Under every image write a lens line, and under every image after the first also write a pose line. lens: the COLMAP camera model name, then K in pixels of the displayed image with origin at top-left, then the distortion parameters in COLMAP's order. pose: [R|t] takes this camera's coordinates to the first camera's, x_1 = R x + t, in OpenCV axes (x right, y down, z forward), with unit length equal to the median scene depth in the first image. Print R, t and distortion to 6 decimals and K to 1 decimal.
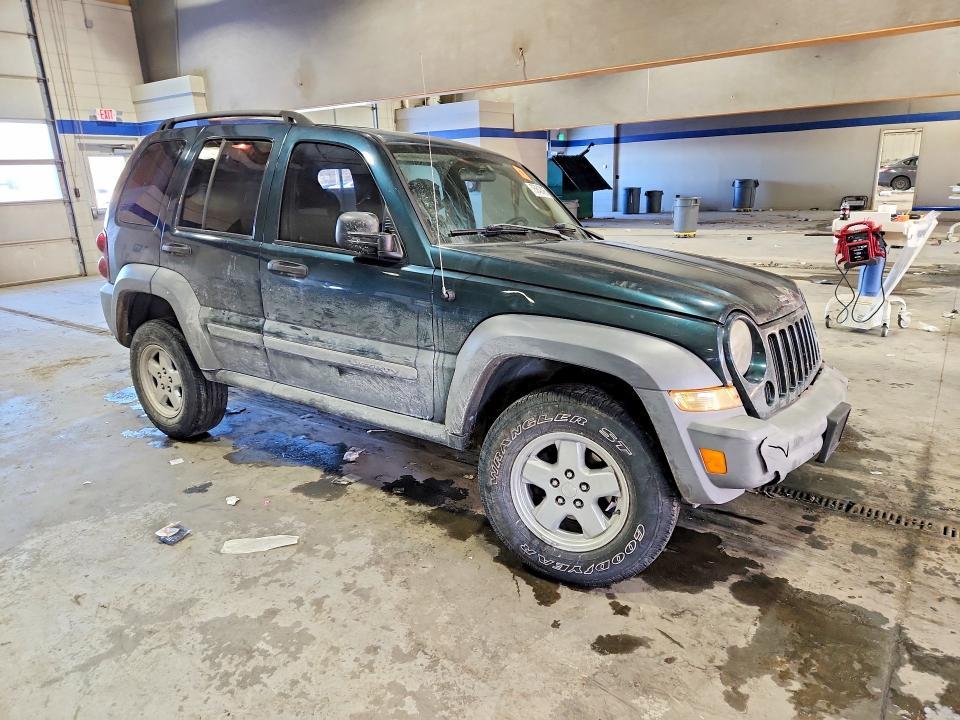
lens RADIAL K [[677.6, 0, 480.0], [0, 677.6, 360.0], [0, 0, 1]] dist [0.044337, -0.004839]
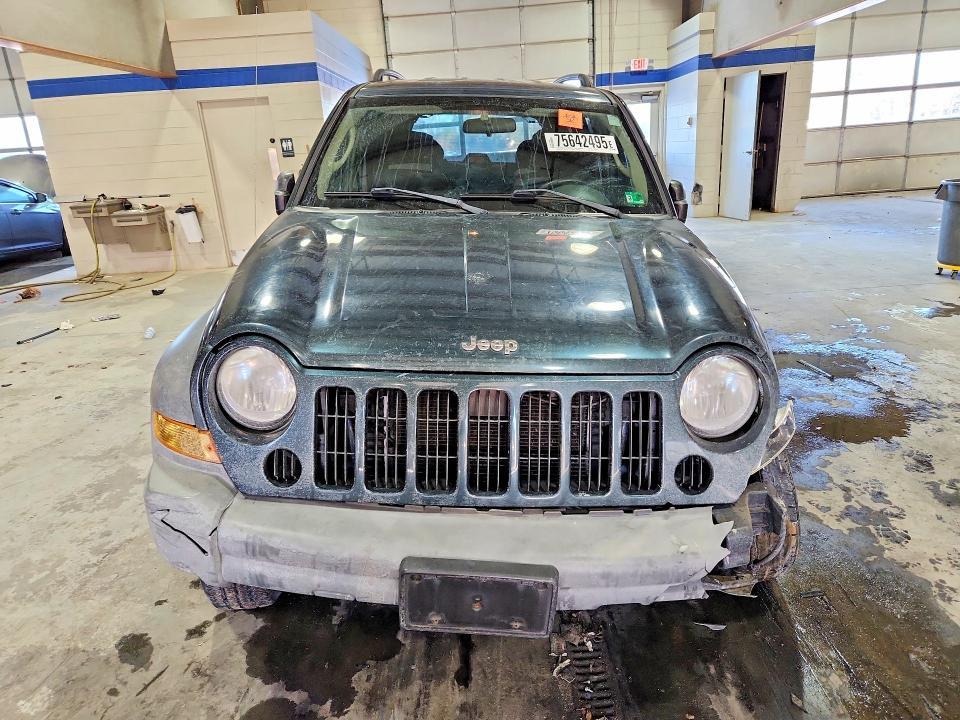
lens RADIAL K [[677.6, 0, 480.0], [0, 677.6, 360.0], [0, 0, 1]] dist [0.044337, -0.004839]
pose [[0.545395, 0.249631, -0.800143, 0.804887], [-0.184256, 0.966976, 0.176087, -0.153513], [0.817676, 0.051394, 0.573380, 0.606109]]
